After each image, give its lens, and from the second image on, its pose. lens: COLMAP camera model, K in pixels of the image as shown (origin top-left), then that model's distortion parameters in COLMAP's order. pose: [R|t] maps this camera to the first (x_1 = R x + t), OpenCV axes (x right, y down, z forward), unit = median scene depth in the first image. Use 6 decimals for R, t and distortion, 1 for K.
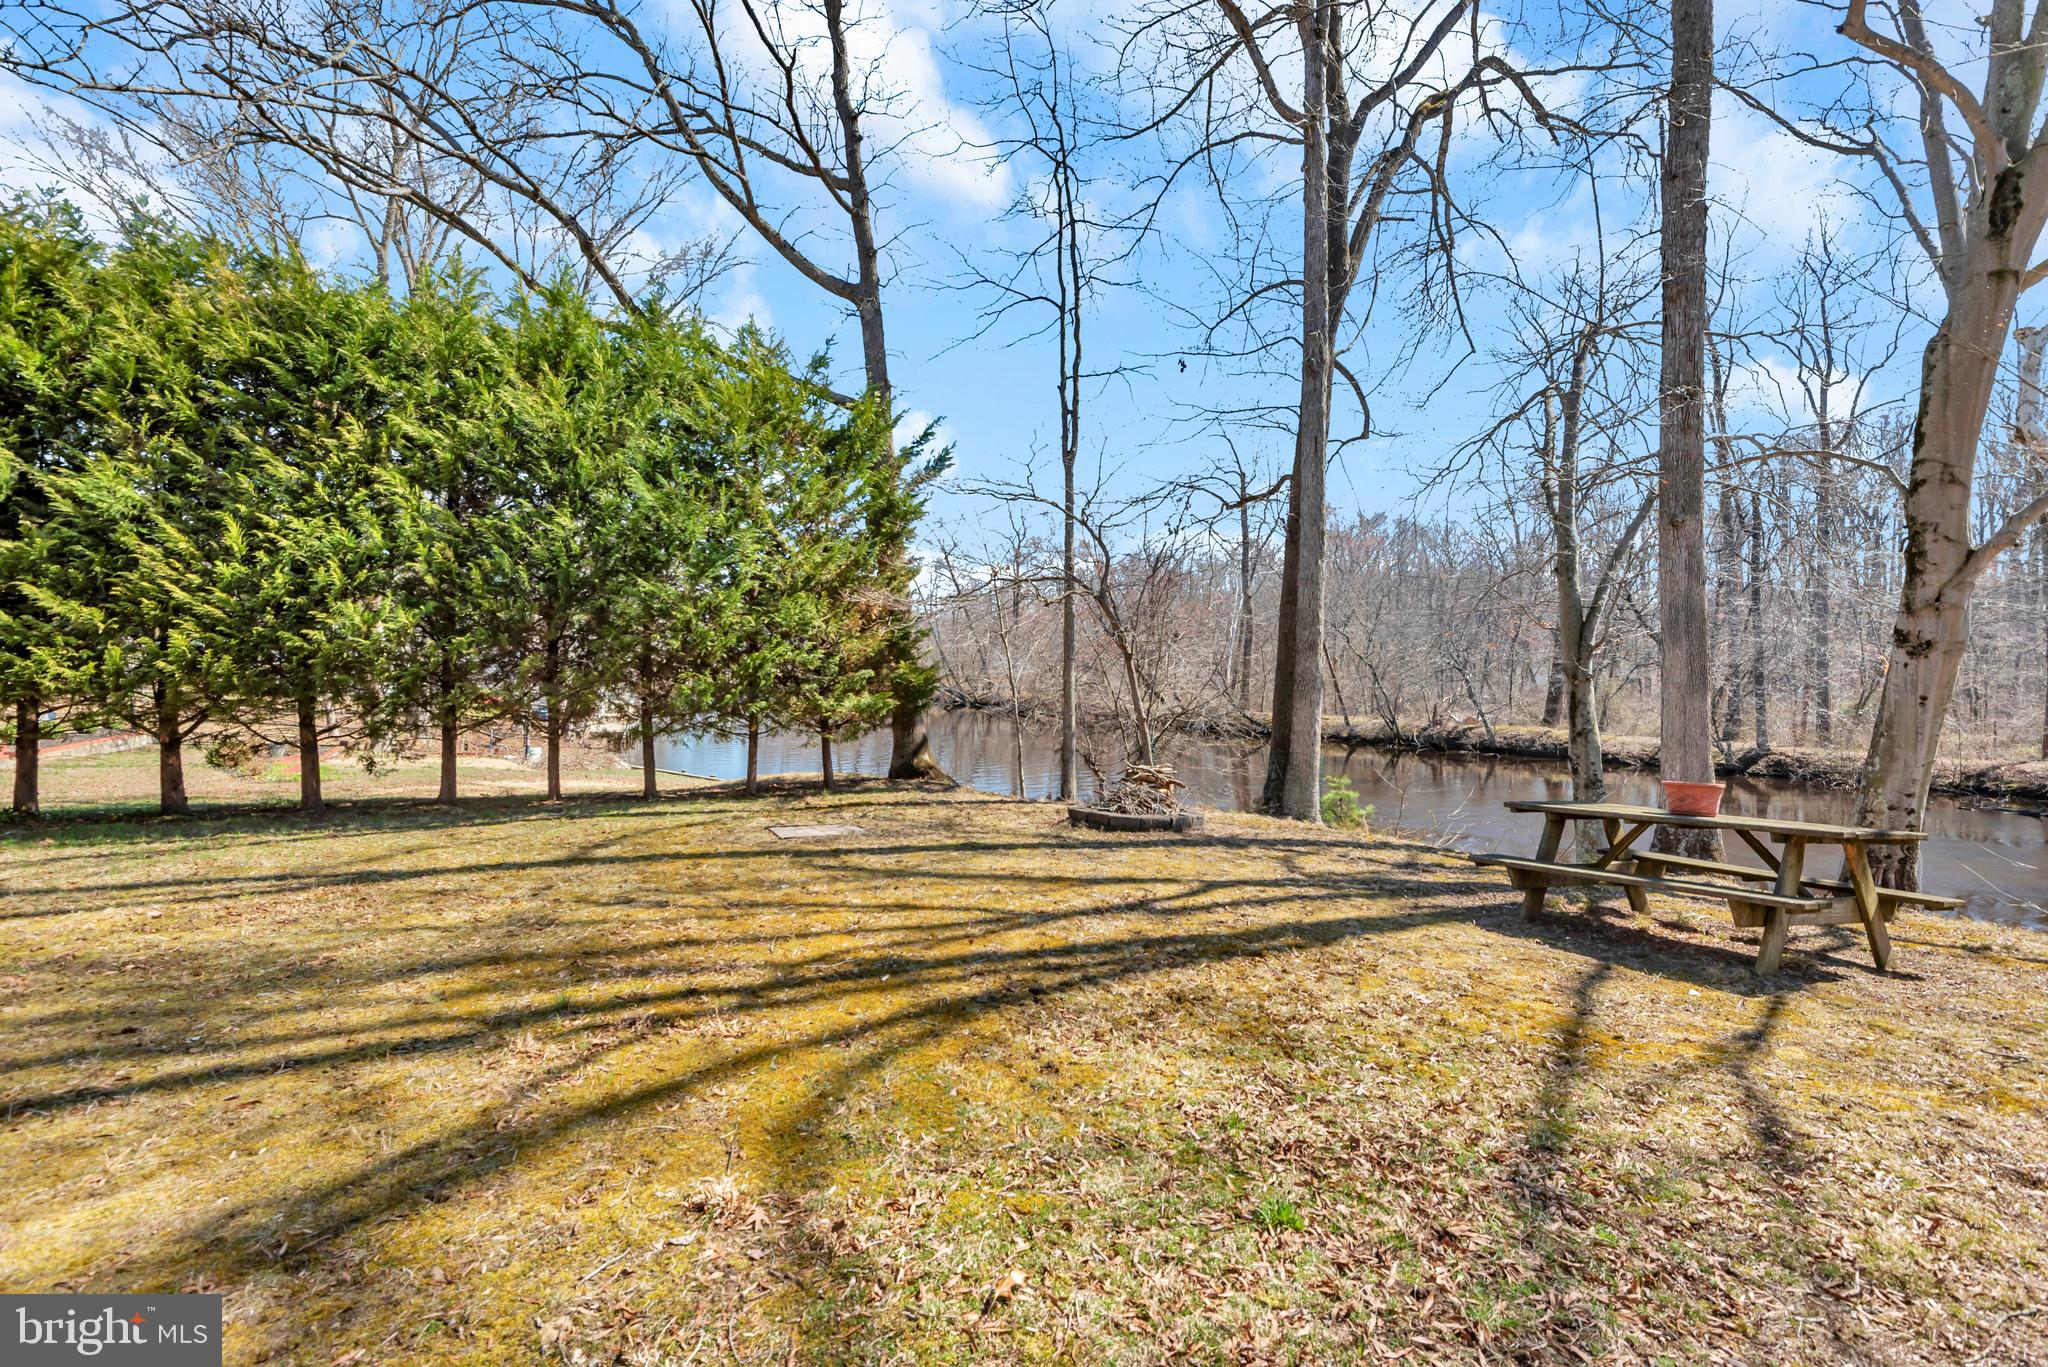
lens RADIAL K [[933.9, 0, 979.5], [0, 933.9, 648.0], [0, 0, 1]] dist [0.018221, -0.005934]
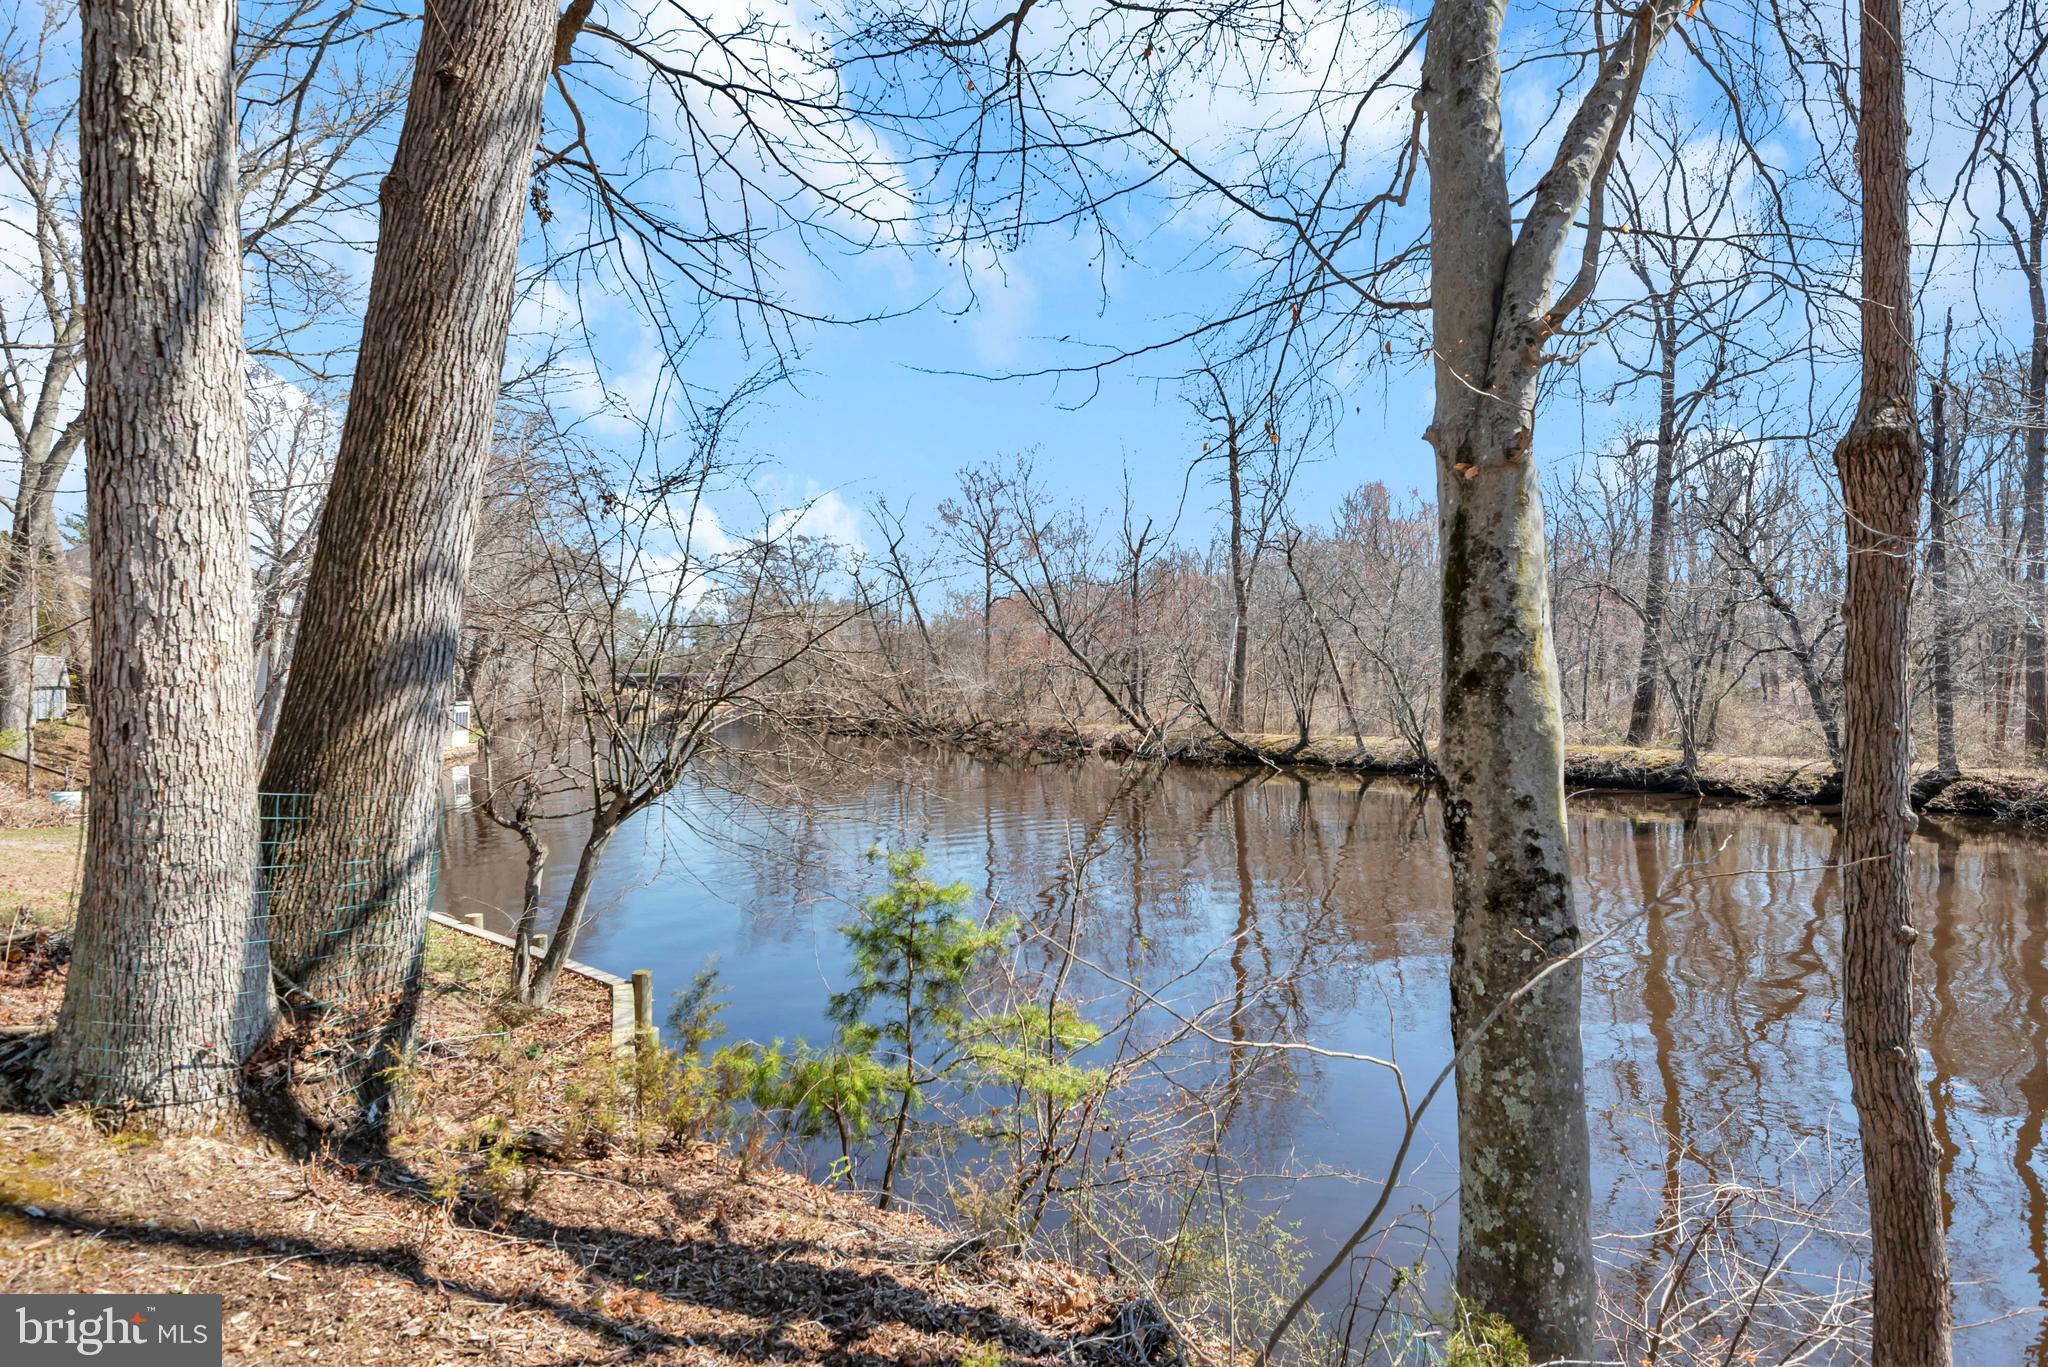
lens RADIAL K [[1020.8, 0, 1023.3], [0, 1020.8, 687.4], [0, 0, 1]] dist [0.016064, -0.003525]
pose [[0.999824, -0.013089, -0.013452, 0.180175], [0.013219, 0.999866, 0.009657, 0.030528], [0.013324, -0.009833, 0.999863, 0.253298]]
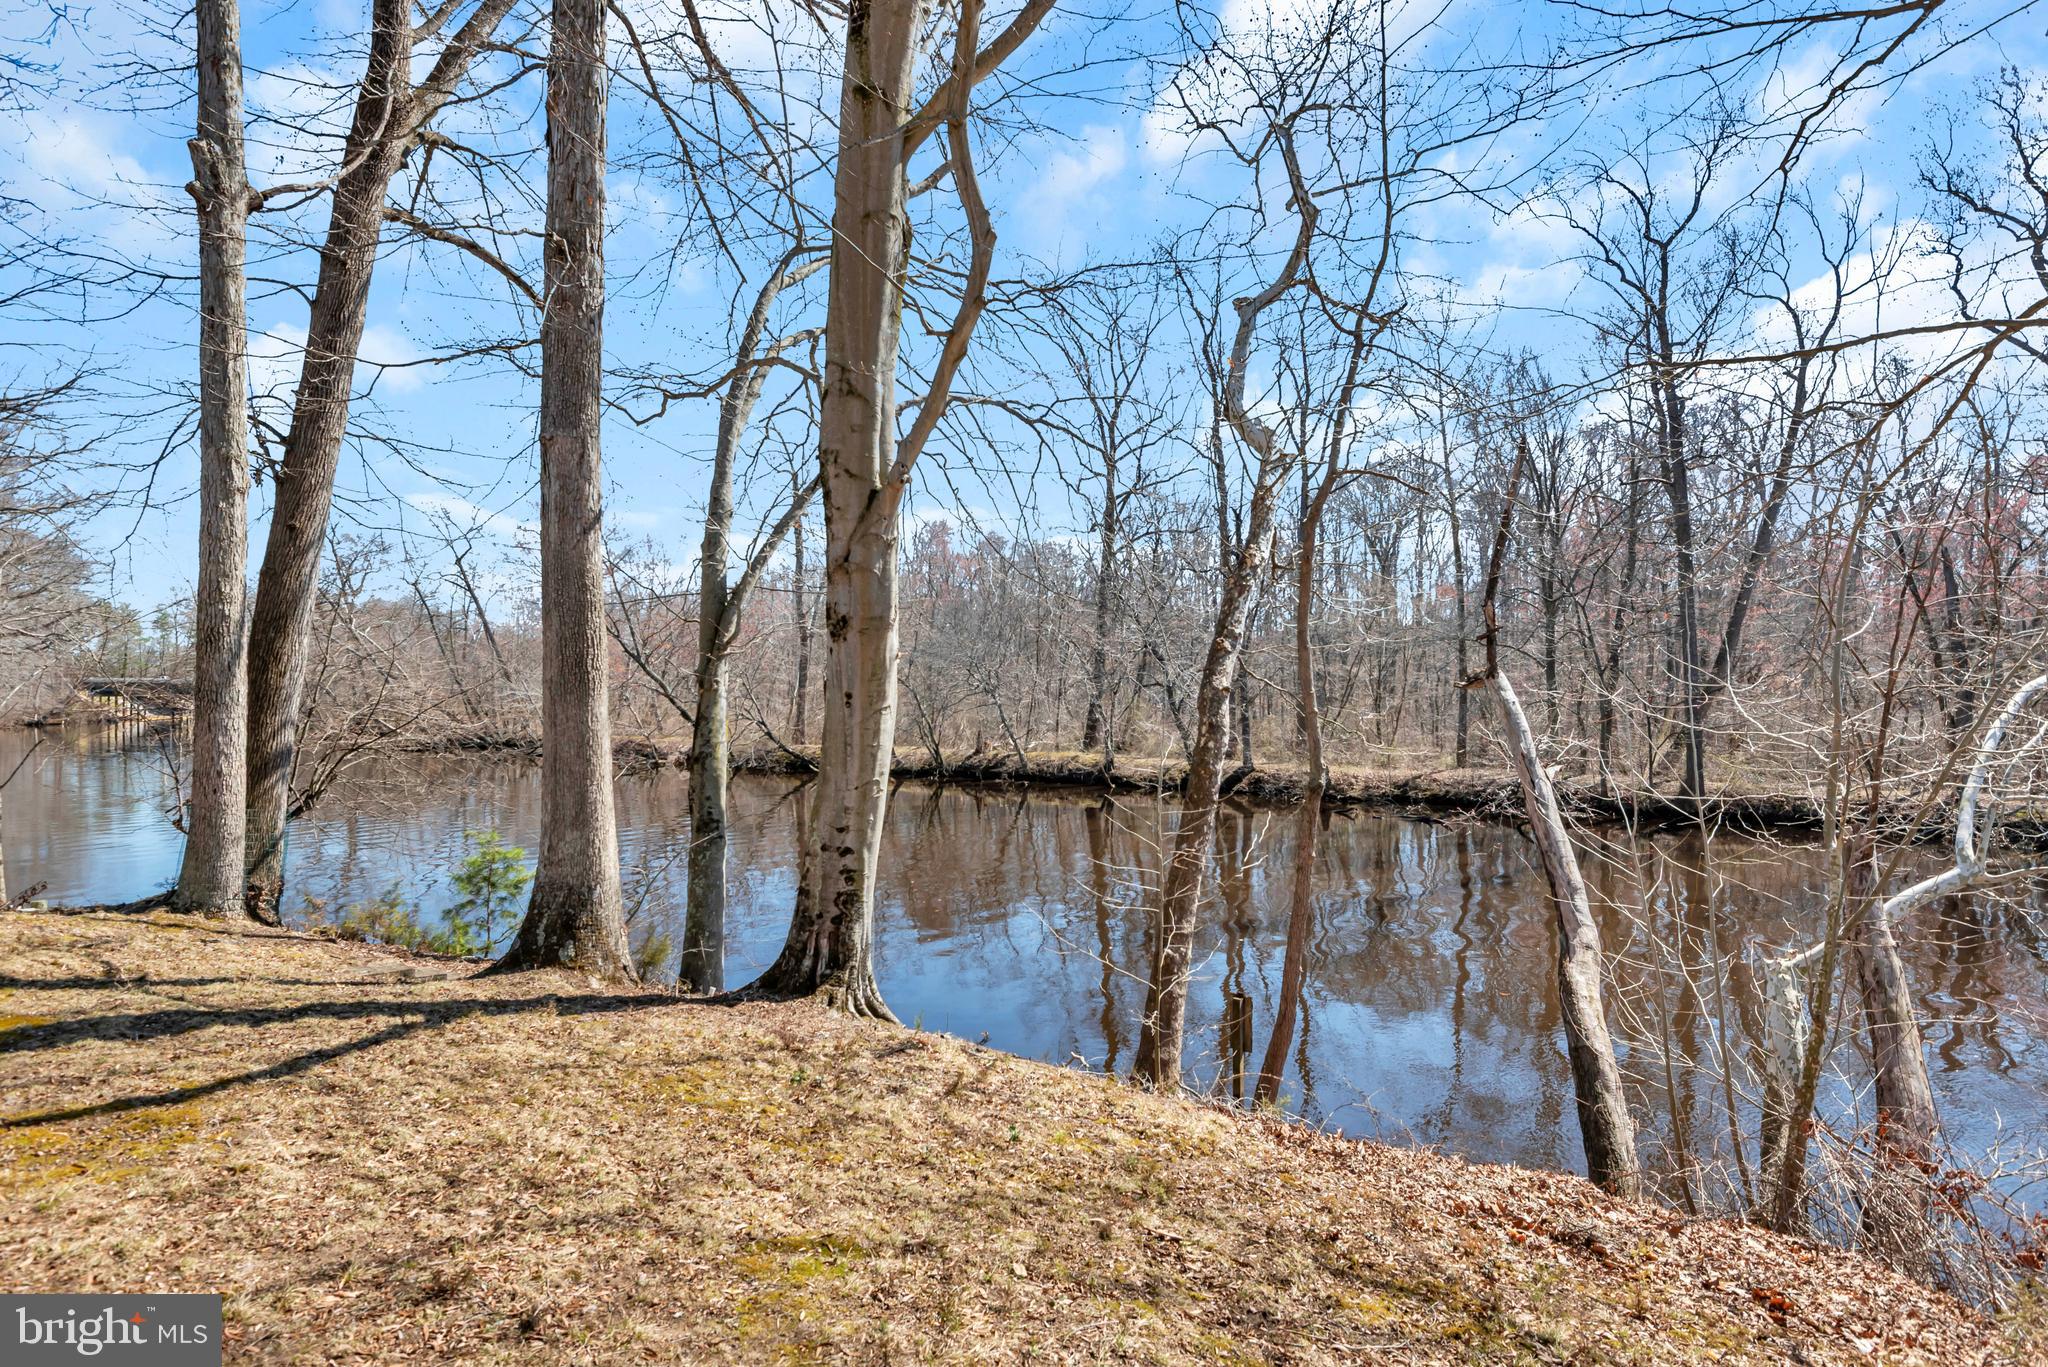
lens RADIAL K [[1020.8, 0, 1016.0], [0, 1020.8, 678.8], [0, 0, 1]] dist [0.016064, -0.003525]
pose [[0.935027, -0.004692, 0.354544, 0.200661], [0.004782, 0.999988, 0.000622, 0.009601], [-0.354543, 0.001114, 0.935039, 0.051835]]
